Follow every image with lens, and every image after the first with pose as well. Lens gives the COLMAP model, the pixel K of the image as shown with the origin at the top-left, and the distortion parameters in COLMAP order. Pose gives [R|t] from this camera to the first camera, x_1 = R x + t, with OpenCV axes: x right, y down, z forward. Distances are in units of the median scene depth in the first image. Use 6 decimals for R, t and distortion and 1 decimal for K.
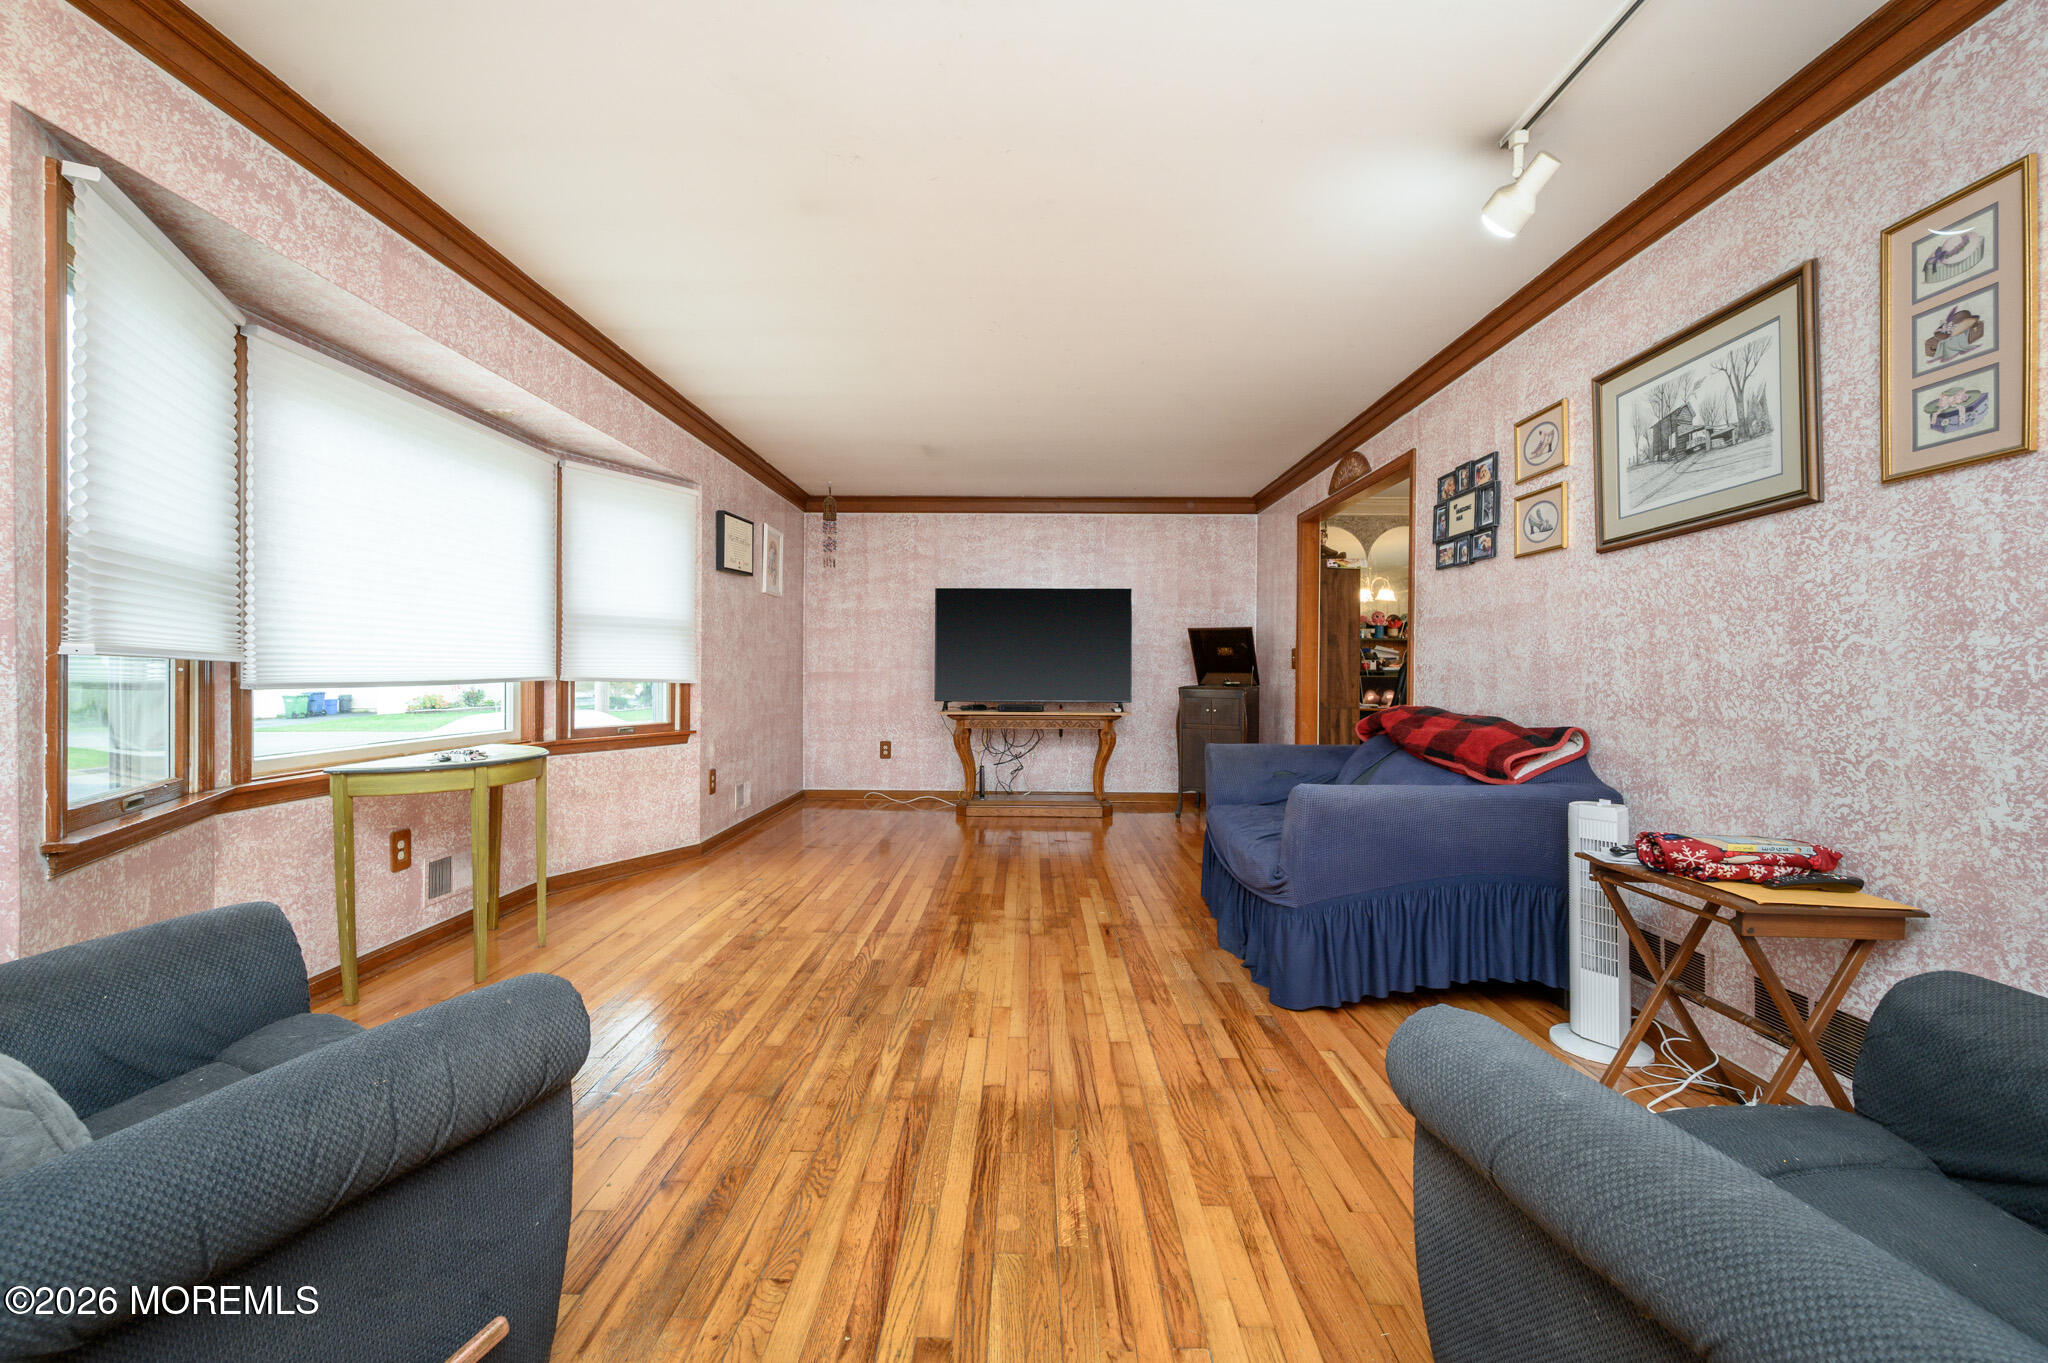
lens RADIAL K [[807.6, 0, 1013.5], [0, 807.6, 672.9], [0, 0, 1]] dist [-0.000845, 0.000609]
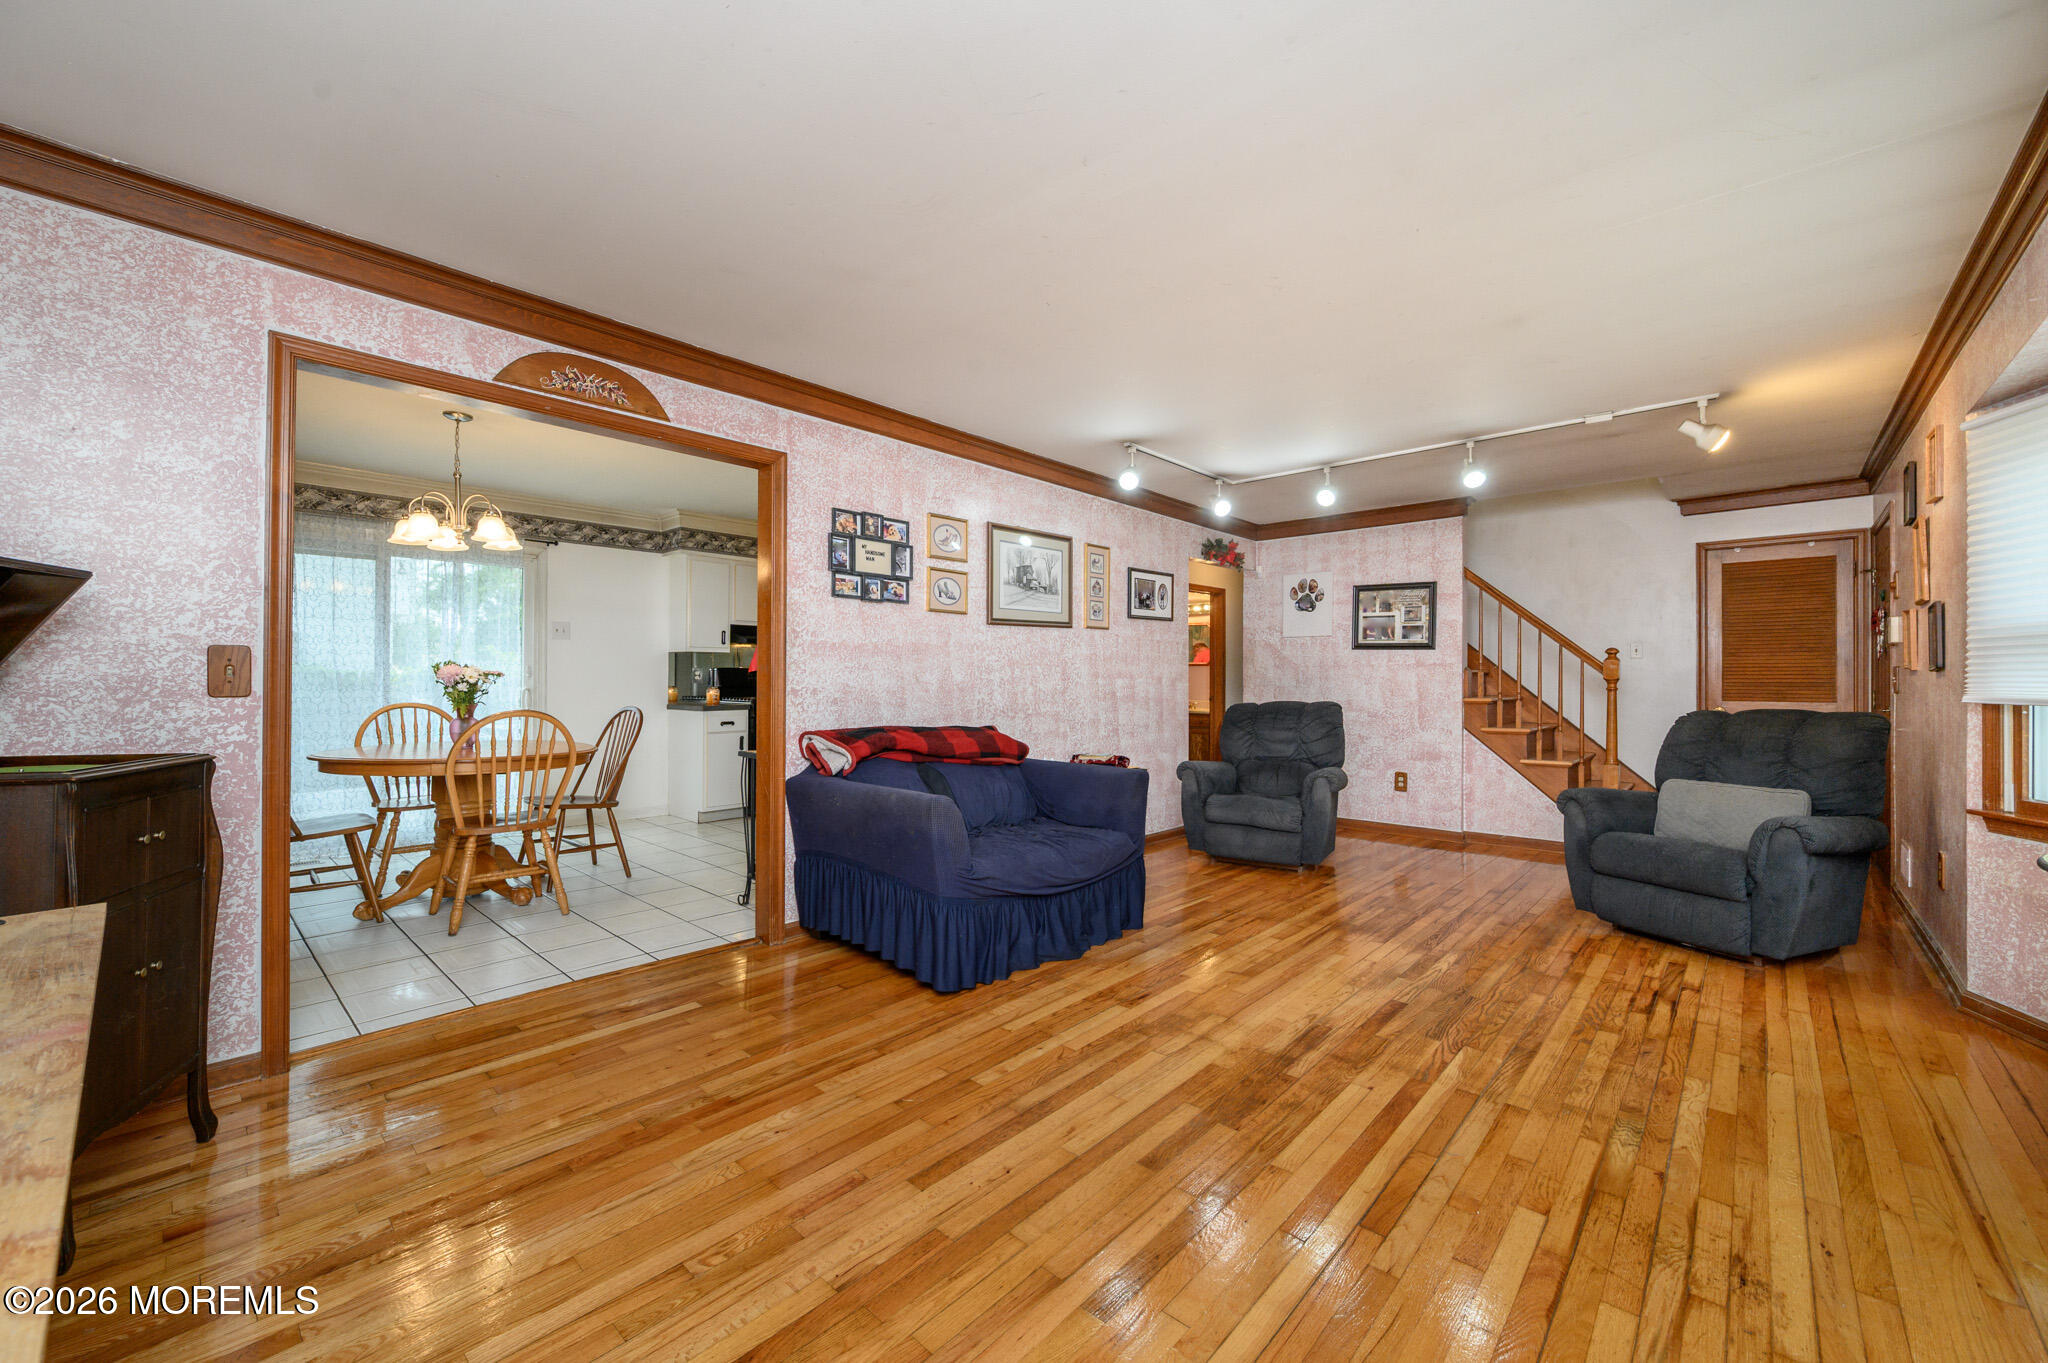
lens RADIAL K [[807.6, 0, 1018.9], [0, 807.6, 675.8], [0, 0, 1]] dist [-0.000845, 0.000609]
pose [[-0.751496, -0.007081, 0.659700, -0.511408], [-0.008021, 0.999967, 0.001596, -0.044105], [-0.659689, -0.004092, -0.751528, 2.470705]]
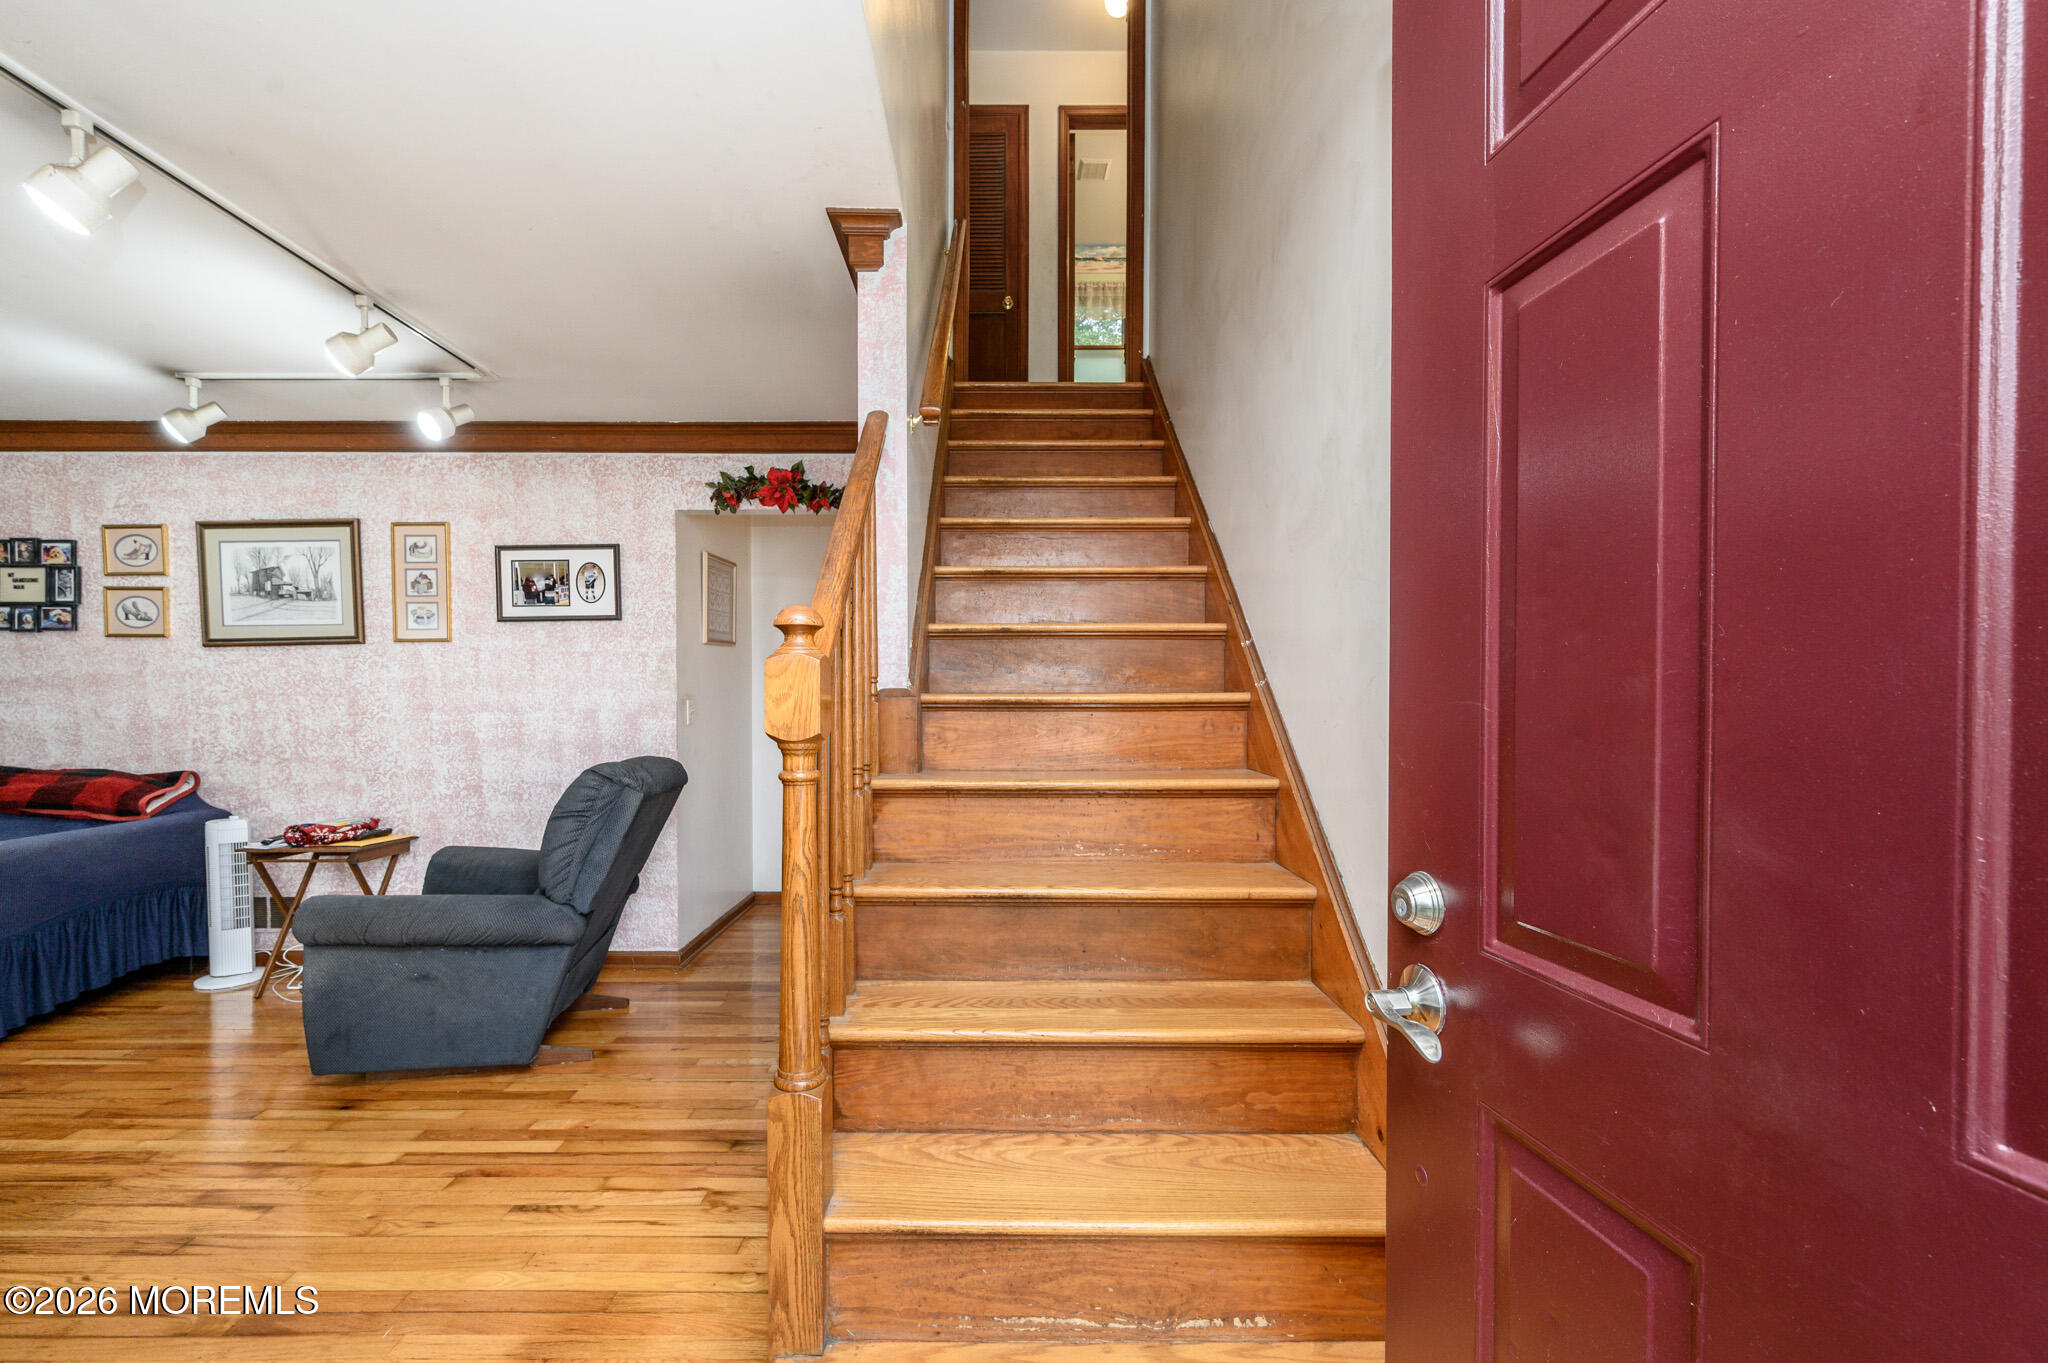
lens RADIAL K [[807.6, 0, 995.2], [0, 807.6, 712.2], [0, 0, 1]] dist [-0.000845, 0.000609]
pose [[-0.021289, -0.024909, 0.999463, -0.793145], [0.001578, 0.999687, 0.024948, -0.072332], [-0.999772, 0.002108, -0.021244, -0.392298]]
